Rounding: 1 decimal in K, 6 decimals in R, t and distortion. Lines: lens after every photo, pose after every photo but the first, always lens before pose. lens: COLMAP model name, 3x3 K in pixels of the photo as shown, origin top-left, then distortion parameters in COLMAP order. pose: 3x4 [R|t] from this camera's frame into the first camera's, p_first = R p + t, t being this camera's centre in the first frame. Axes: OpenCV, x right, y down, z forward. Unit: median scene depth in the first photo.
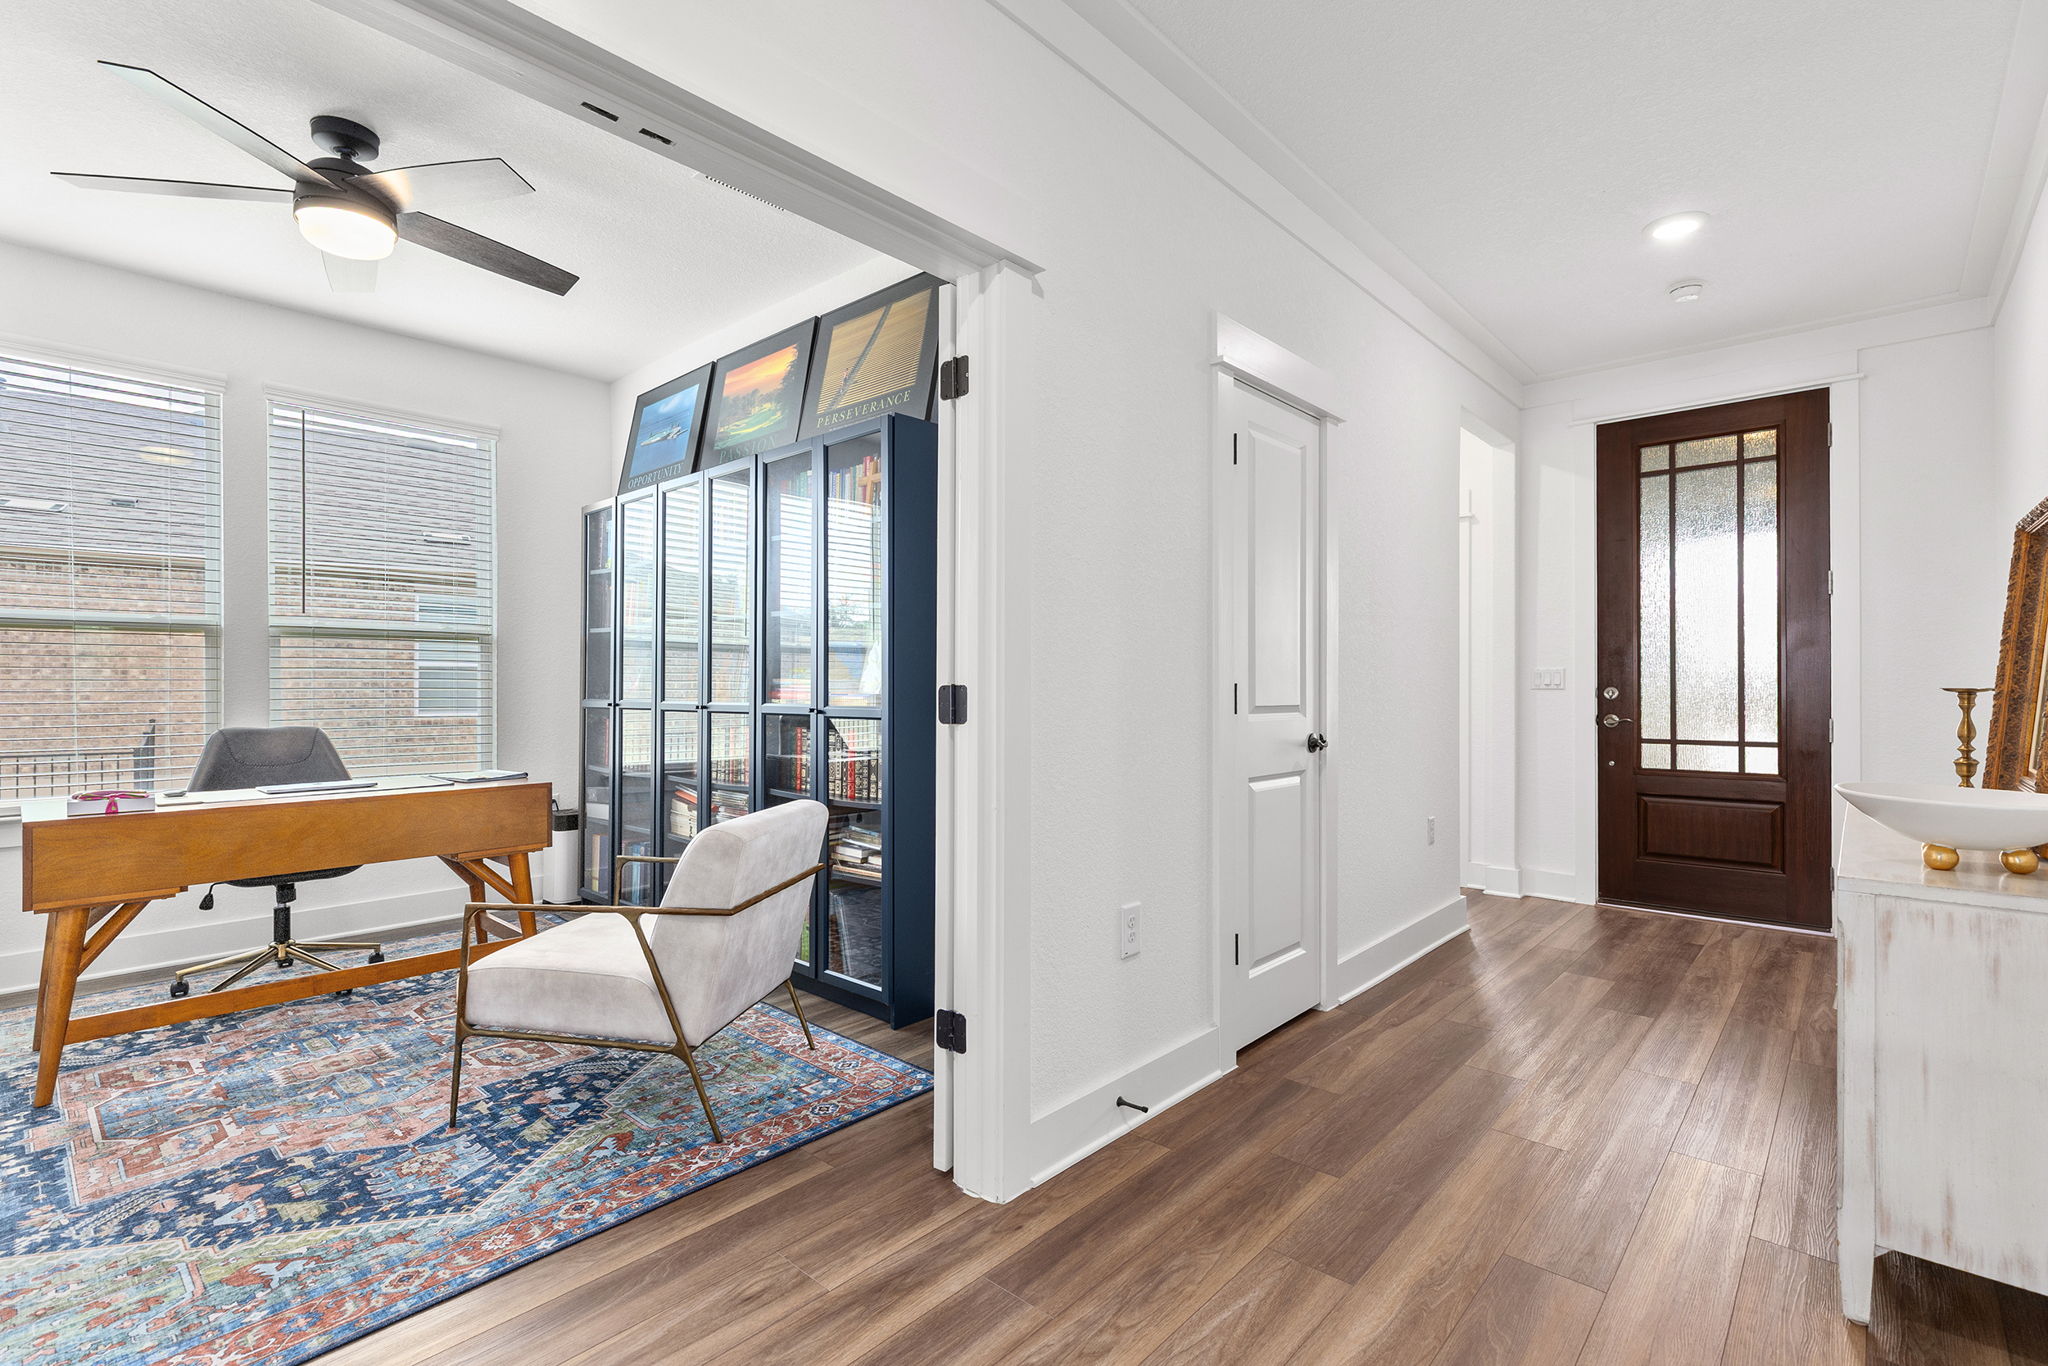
lens RADIAL K [[926.0, 0, 1010.3], [0, 926.0, 677.6], [0, 0, 1]] dist [0.003859, 0.000885]
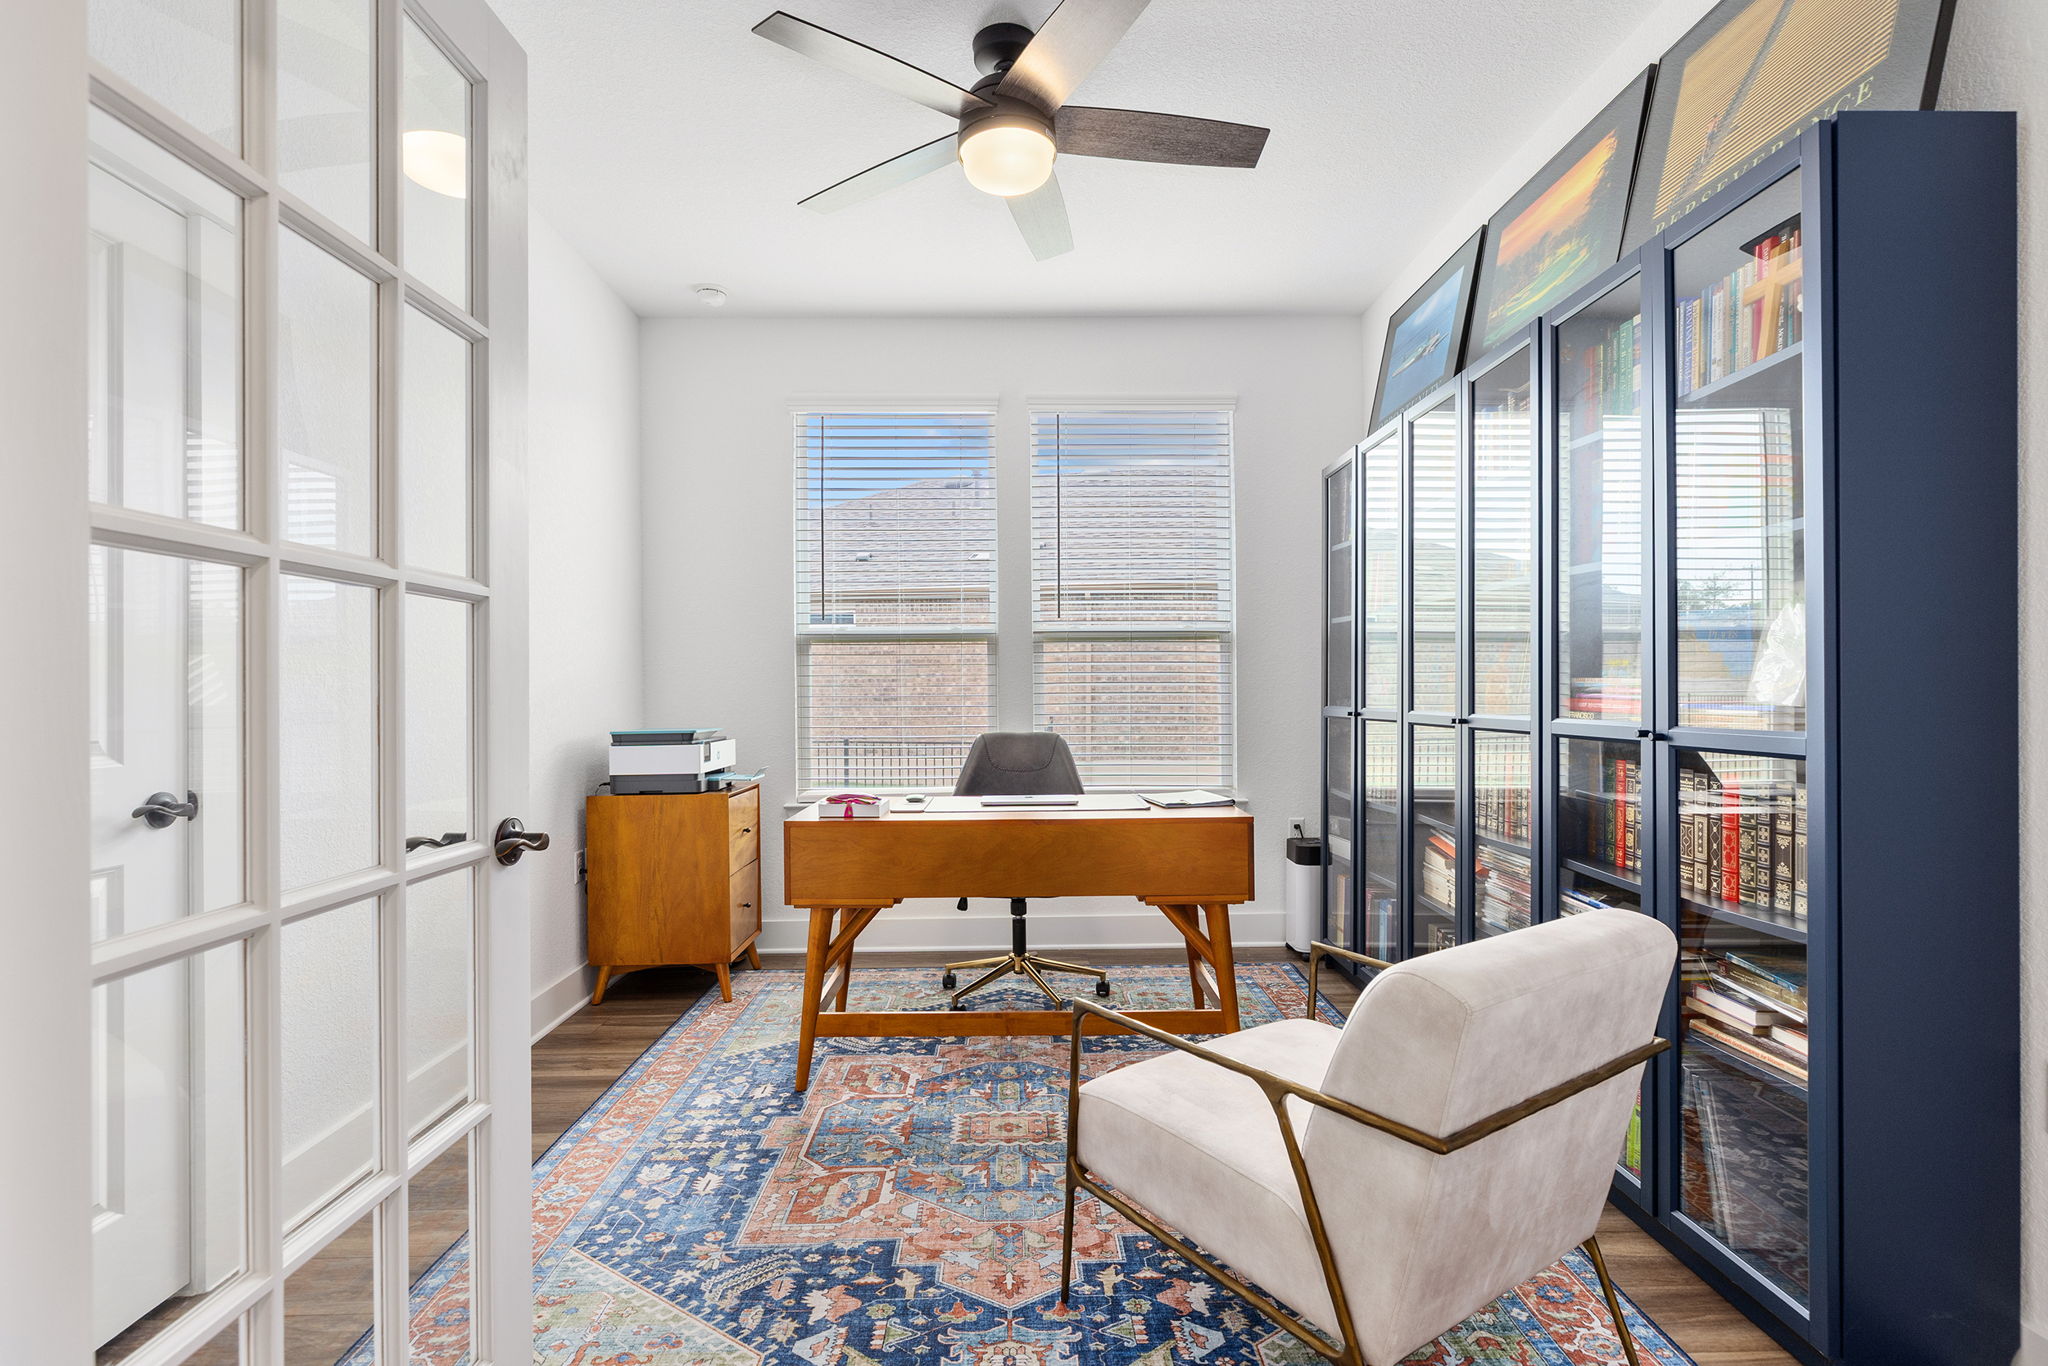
lens RADIAL K [[946.4, 0, 1042.1], [0, 946.4, 688.6], [0, 0, 1]] dist [-0.003065, -0.000023]
pose [[0.700542, -0.003707, -0.713601, -0.063978], [0.010743, 0.999928, 0.005353, 0.001309], [0.713530, -0.011416, 0.700532, 0.356054]]
